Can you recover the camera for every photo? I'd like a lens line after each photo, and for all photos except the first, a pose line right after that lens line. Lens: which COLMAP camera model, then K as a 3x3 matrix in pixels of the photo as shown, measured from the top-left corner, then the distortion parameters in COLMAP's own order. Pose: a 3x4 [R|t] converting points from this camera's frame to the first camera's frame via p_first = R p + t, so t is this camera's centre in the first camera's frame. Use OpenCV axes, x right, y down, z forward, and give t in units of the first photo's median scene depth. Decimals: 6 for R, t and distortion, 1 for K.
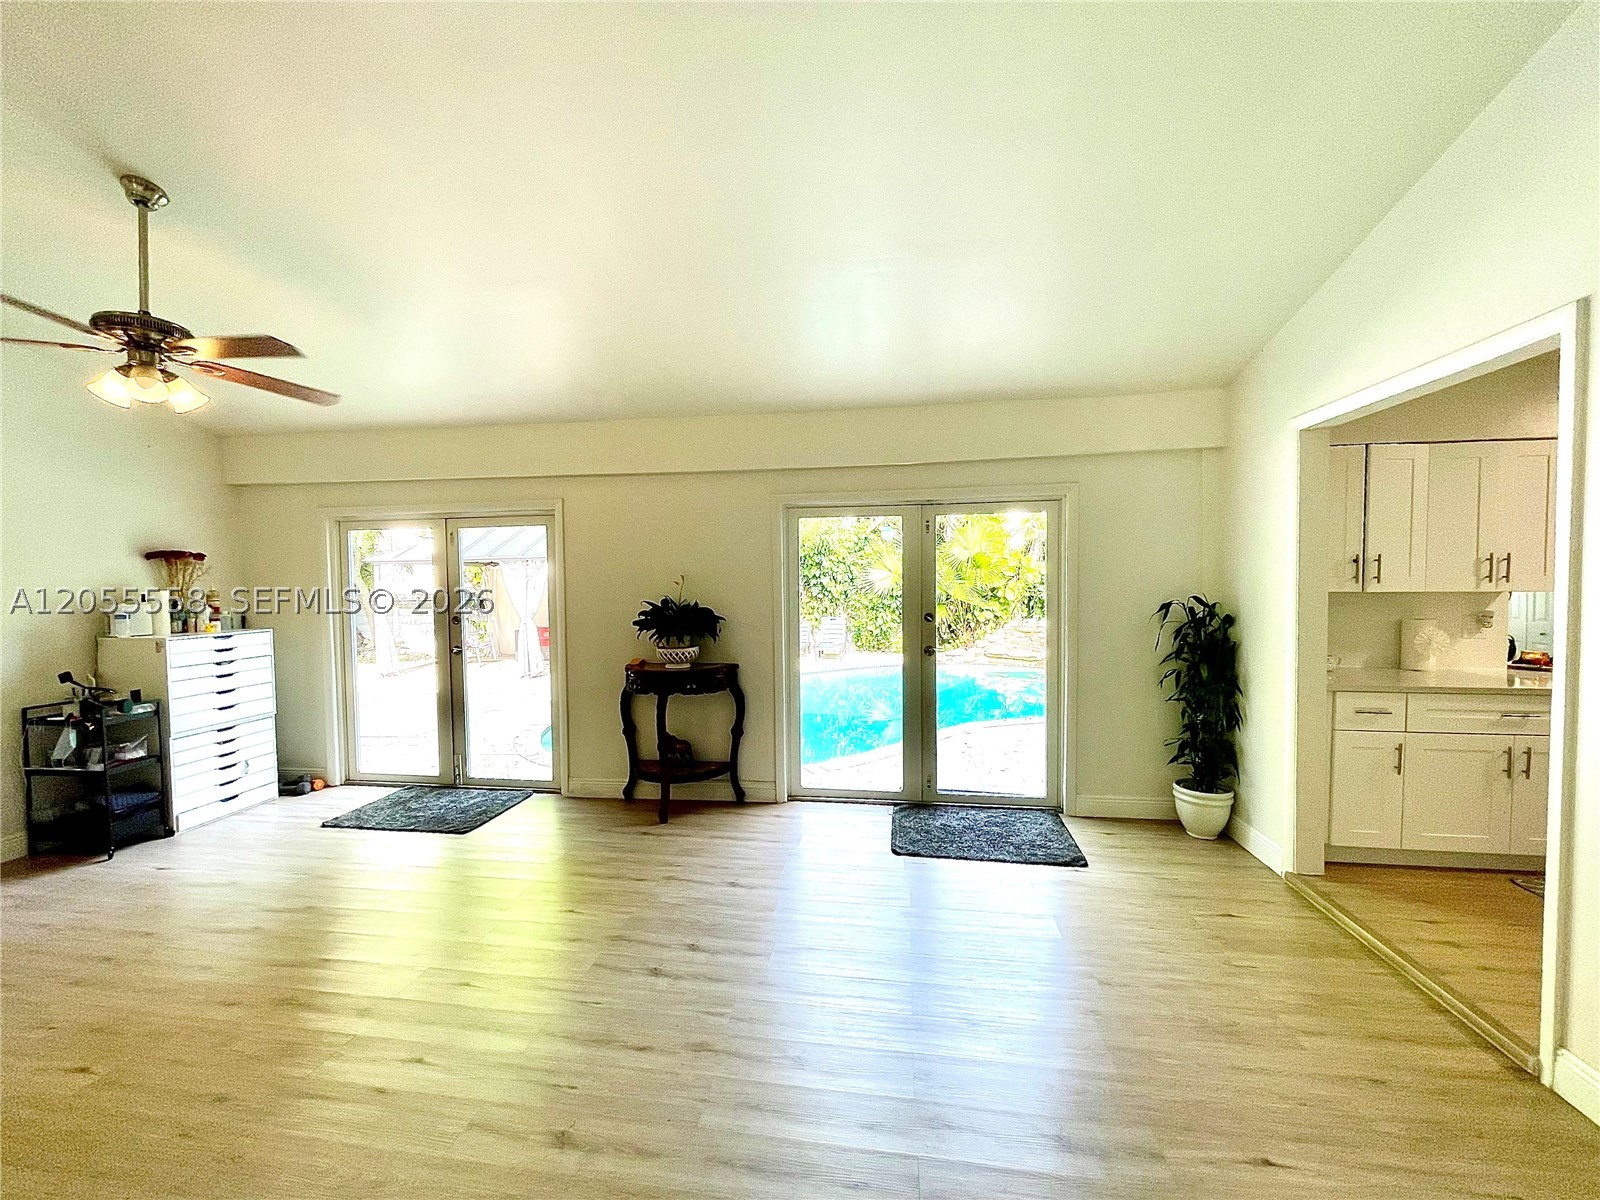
lens RADIAL K [[648.3, 0, 800.0], [0, 648.3, 600.0], [0, 0, 1]] dist [-0.009027, 0.000183]
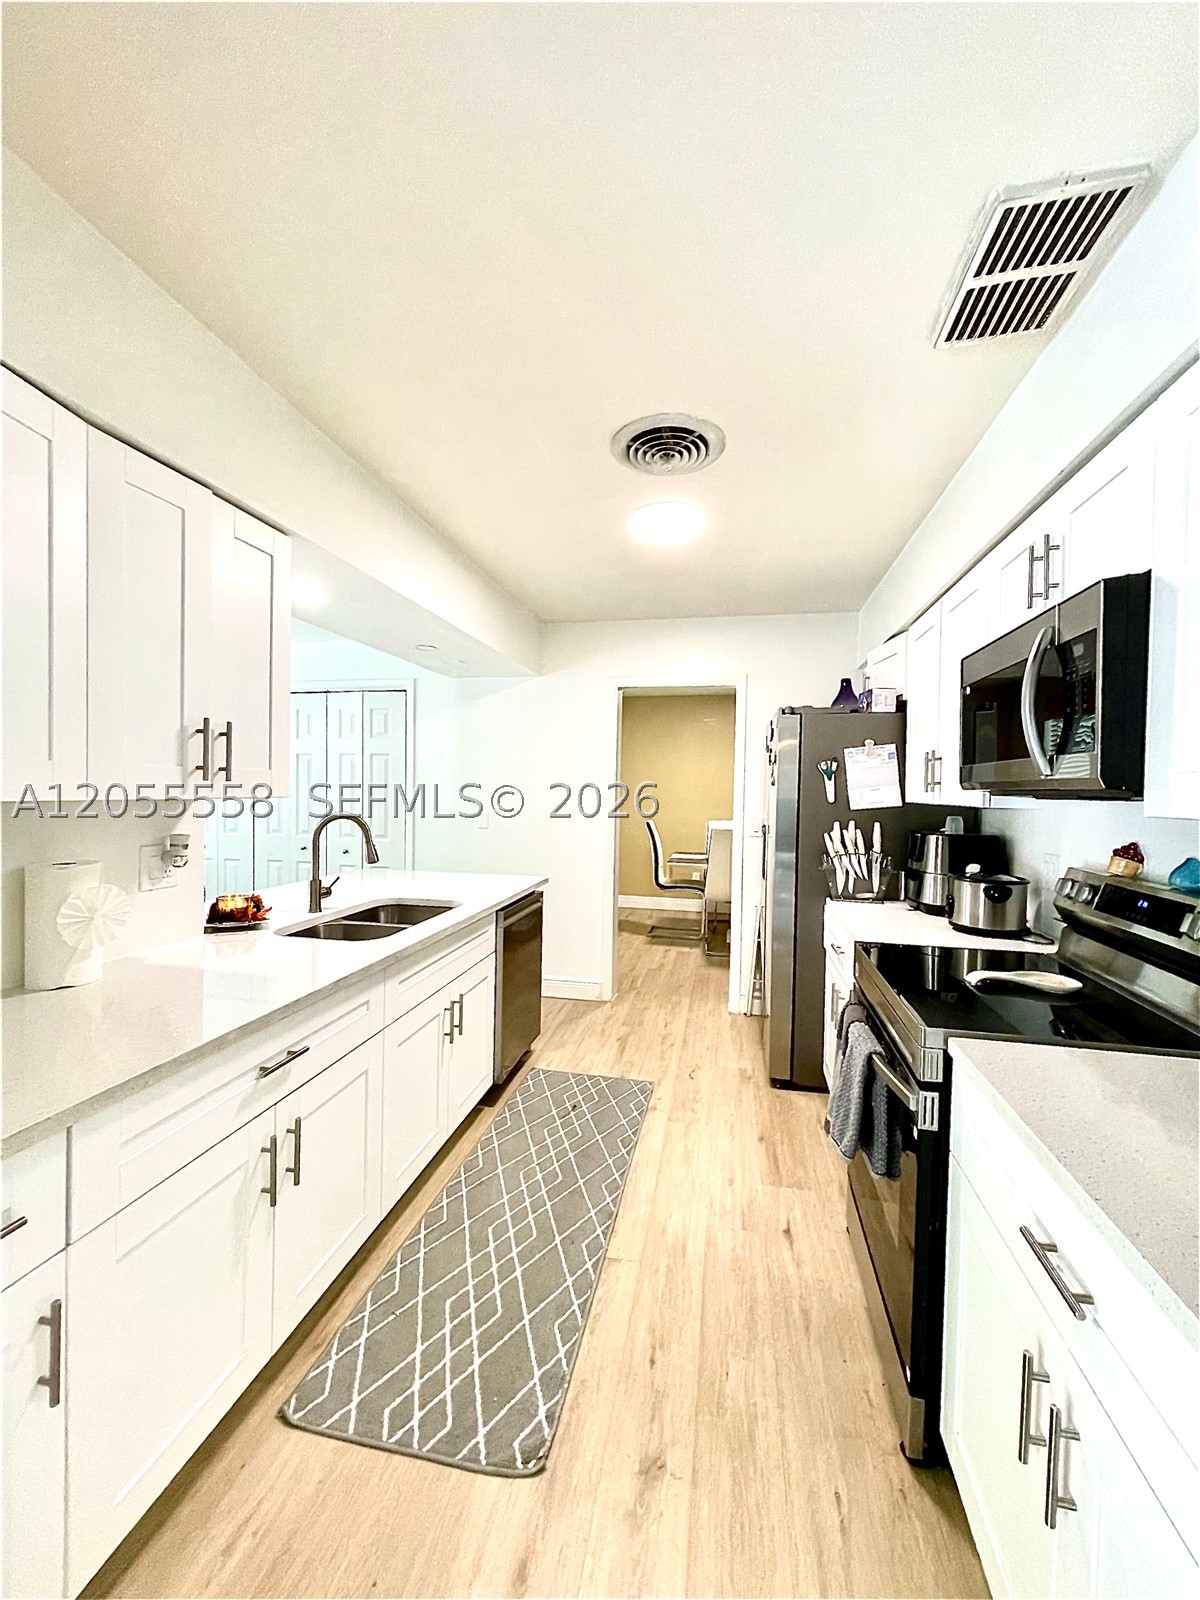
lens RADIAL K [[648.3, 0, 600.0], [0, 648.3, 800.0], [0, 0, 1]] dist [-0.009027, 0.000183]
pose [[0.052681, -0.008174, 0.998578, 0.530740], [0.014484, 0.999868, 0.007420, -0.009839], [-0.998506, 0.014073, 0.052793, 0.593496]]
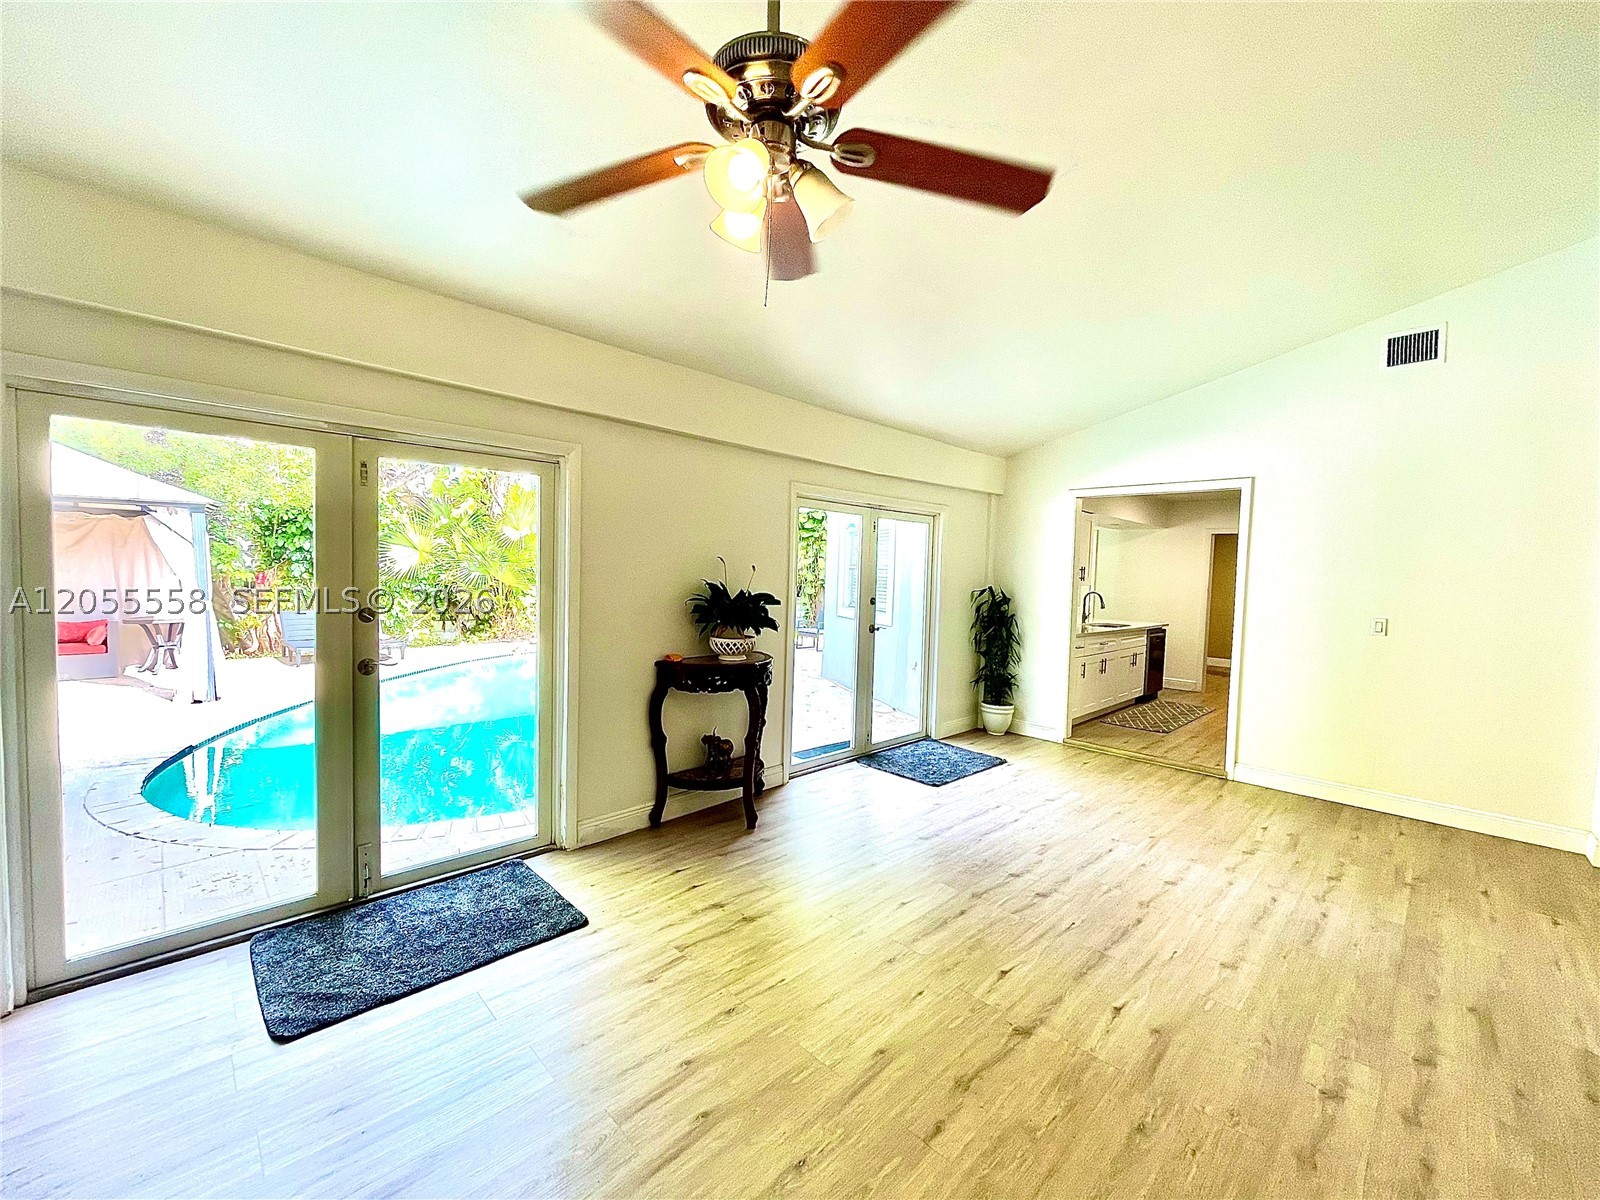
lens RADIAL K [[648.3, 0, 800.0], [0, 648.3, 600.0], [0, 0, 1]] dist [-0.009027, 0.000183]
pose [[0.594584, -0.008926, 0.803984, -0.963729], [-0.010896, 0.999757, 0.019157, 0.003176], [-0.803960, -0.020151, 0.594342, 0.432261]]
